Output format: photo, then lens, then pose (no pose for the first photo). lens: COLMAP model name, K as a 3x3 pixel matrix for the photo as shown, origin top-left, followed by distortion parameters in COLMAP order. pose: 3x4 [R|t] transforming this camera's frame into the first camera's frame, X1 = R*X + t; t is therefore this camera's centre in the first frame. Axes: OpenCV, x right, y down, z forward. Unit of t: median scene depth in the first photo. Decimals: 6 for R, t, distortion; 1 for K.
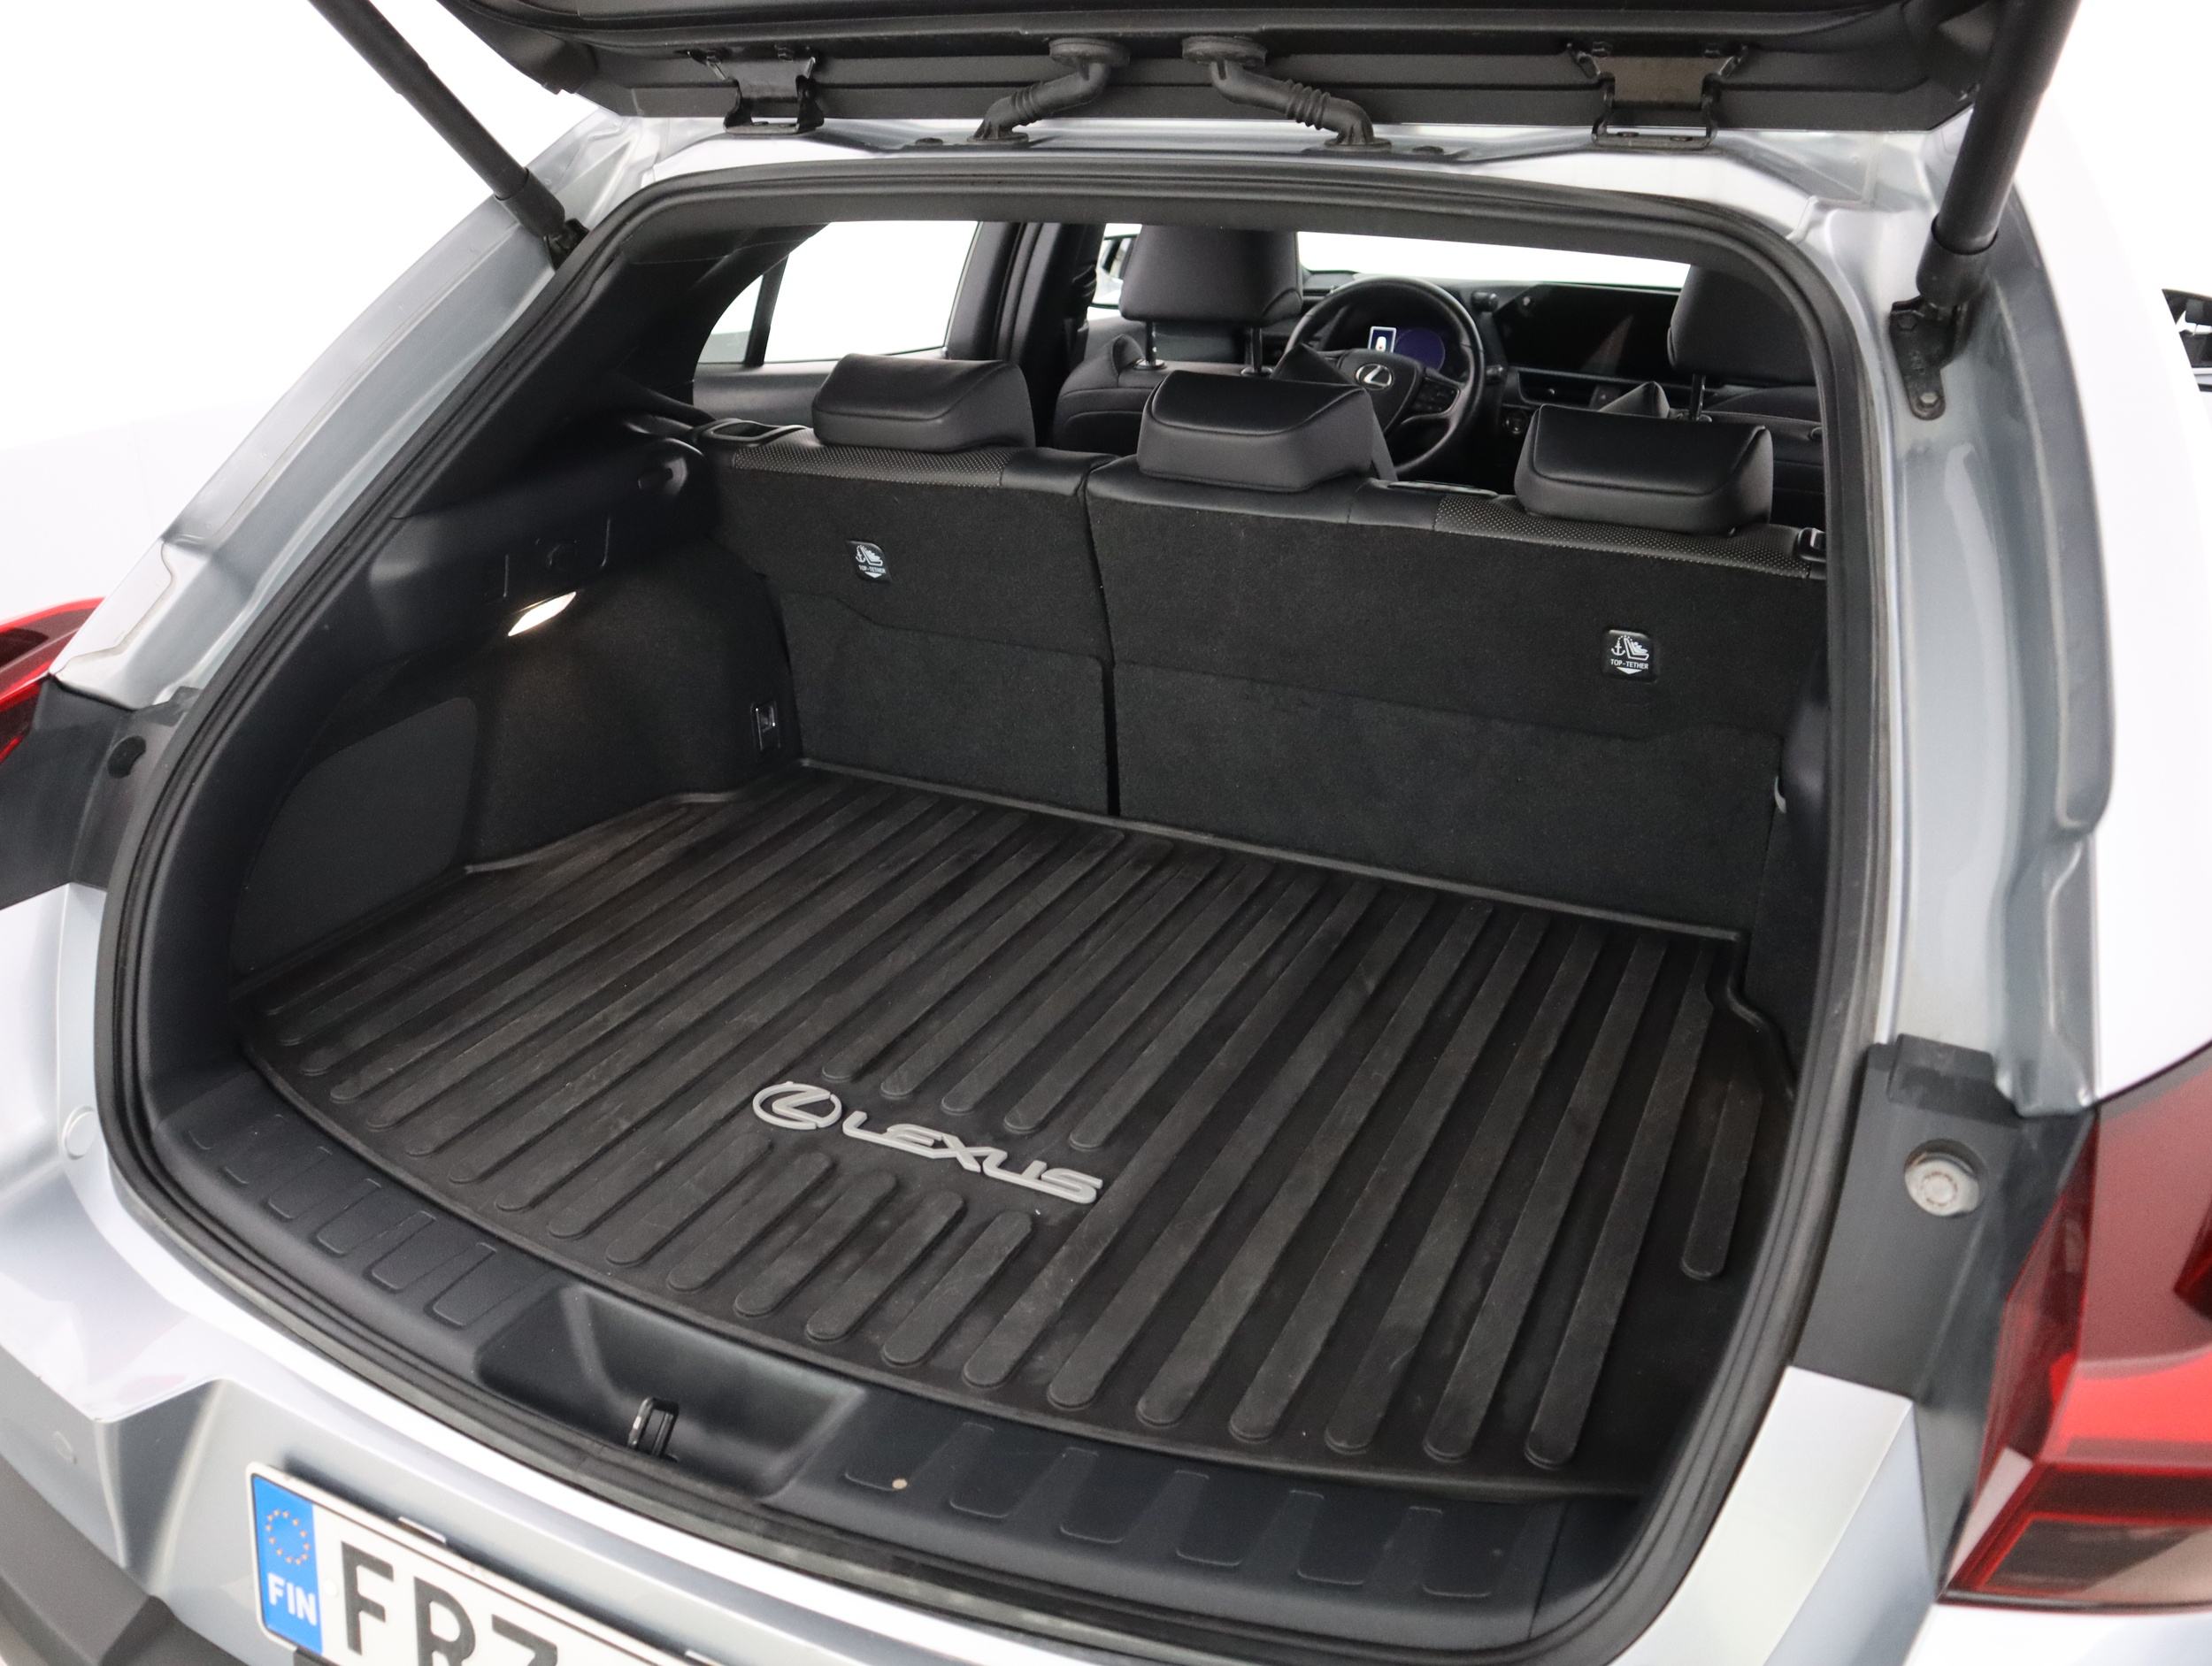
lens RADIAL K [[1742.2, 0, 1106.0], [0, 1742.2, 833.0], [0, 0, 1]] dist [-0.145027, 0.135449]
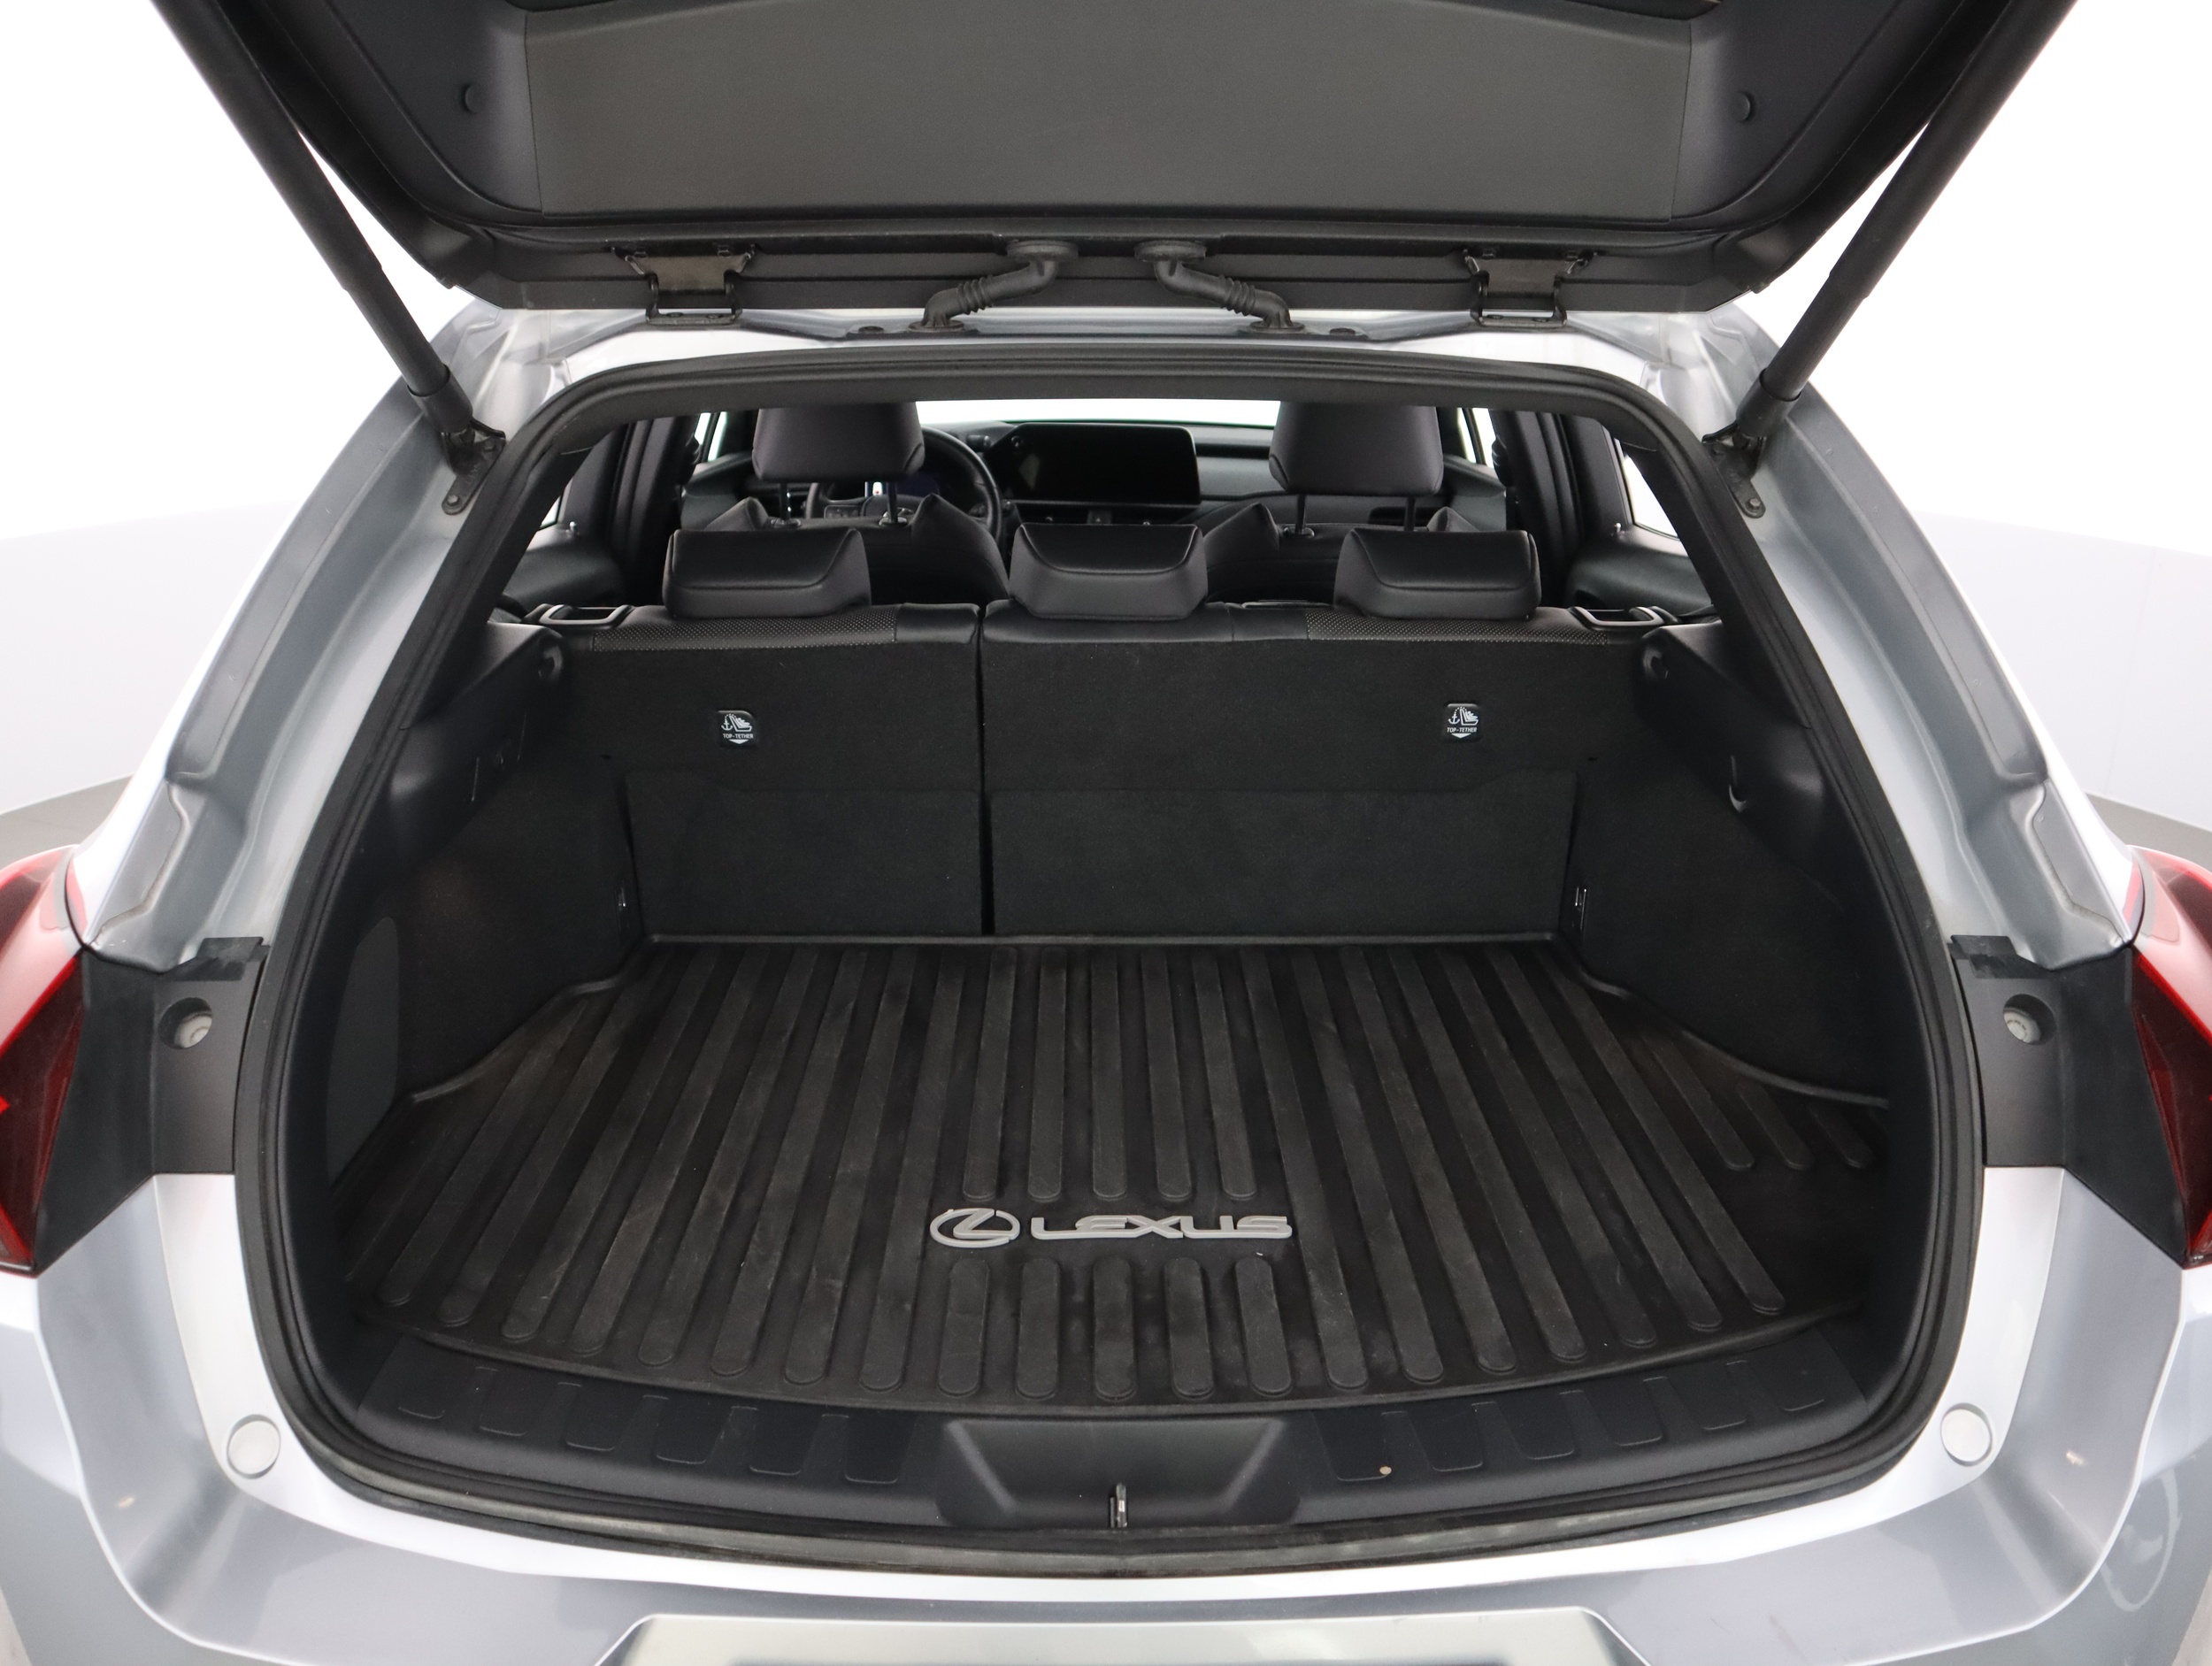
lens RADIAL K [[1742.2, 0, 1106.0], [0, 1742.2, 833.0], [0, 0, 1]] dist [-0.145027, 0.135449]
pose [[0.895959, -0.143353, 0.420365, -0.490636], [0.174791, 0.983909, -0.037015, -0.025533], [-0.408295, 0.106640, 0.906600, -0.016605]]
